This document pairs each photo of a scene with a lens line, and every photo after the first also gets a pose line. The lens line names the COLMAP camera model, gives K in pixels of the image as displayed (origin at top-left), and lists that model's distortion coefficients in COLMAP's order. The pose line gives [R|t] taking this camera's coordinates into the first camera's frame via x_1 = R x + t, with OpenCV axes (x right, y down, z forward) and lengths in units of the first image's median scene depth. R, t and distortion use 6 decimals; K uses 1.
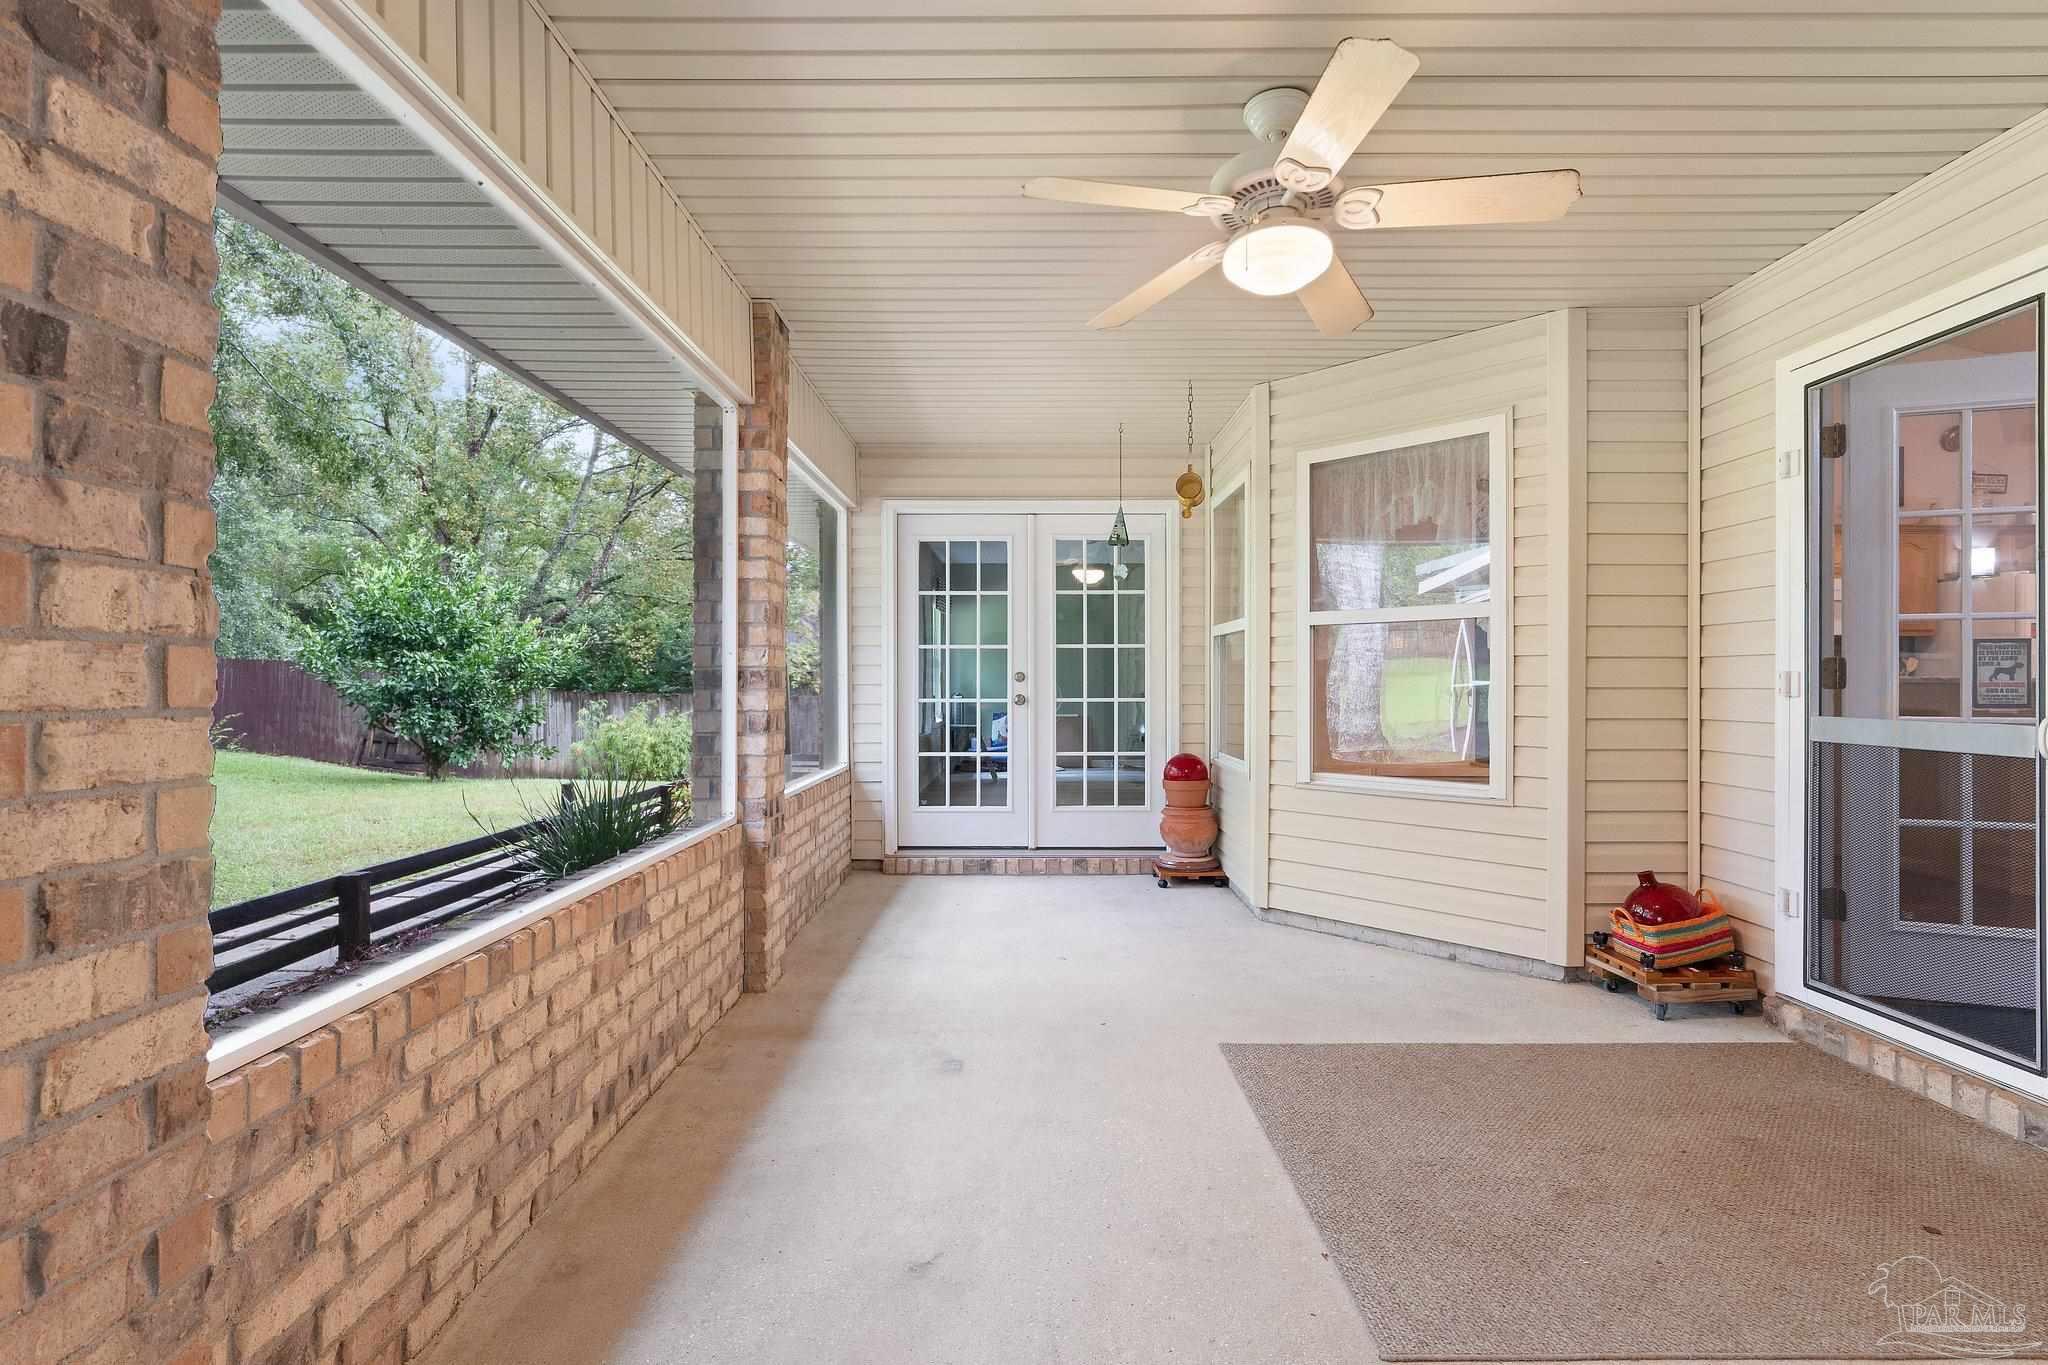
lens RADIAL K [[923.7, 0, 1026.5], [0, 923.7, 687.5], [0, 0, 1]] dist [-0.001530, -0.000346]
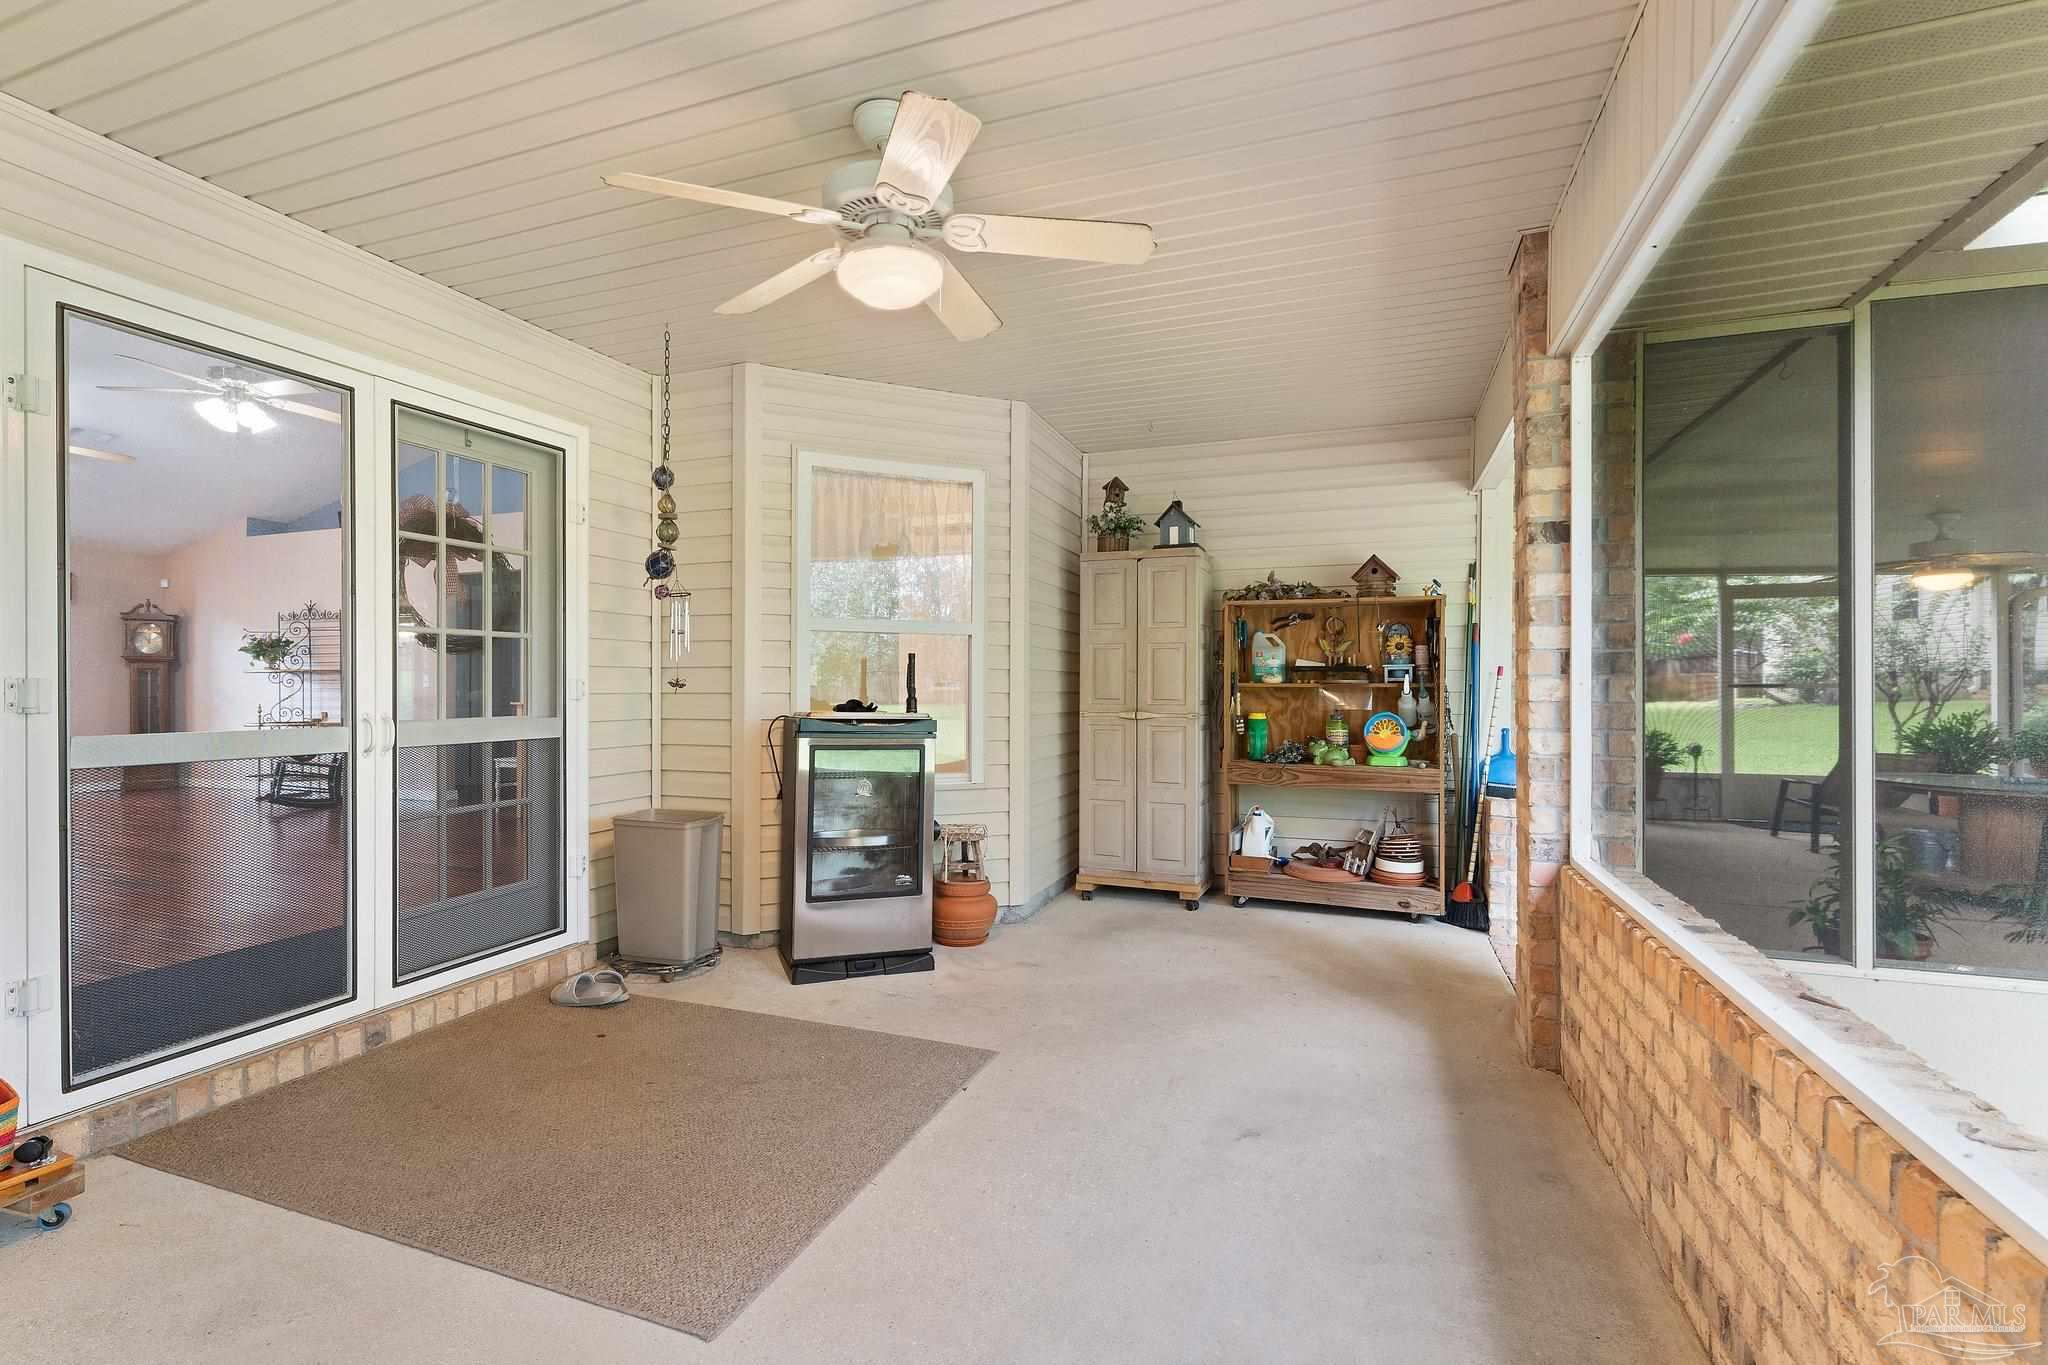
lens RADIAL K [[923.7, 0, 1023.3], [0, 923.7, 687.0], [0, 0, 1]] dist [-0.001530, -0.000346]
pose [[-0.940093, 0.001693, 0.340914, -0.195386], [0.003010, 0.999990, 0.003333, -0.012854], [-0.340905, 0.004159, -0.940089, 1.765652]]
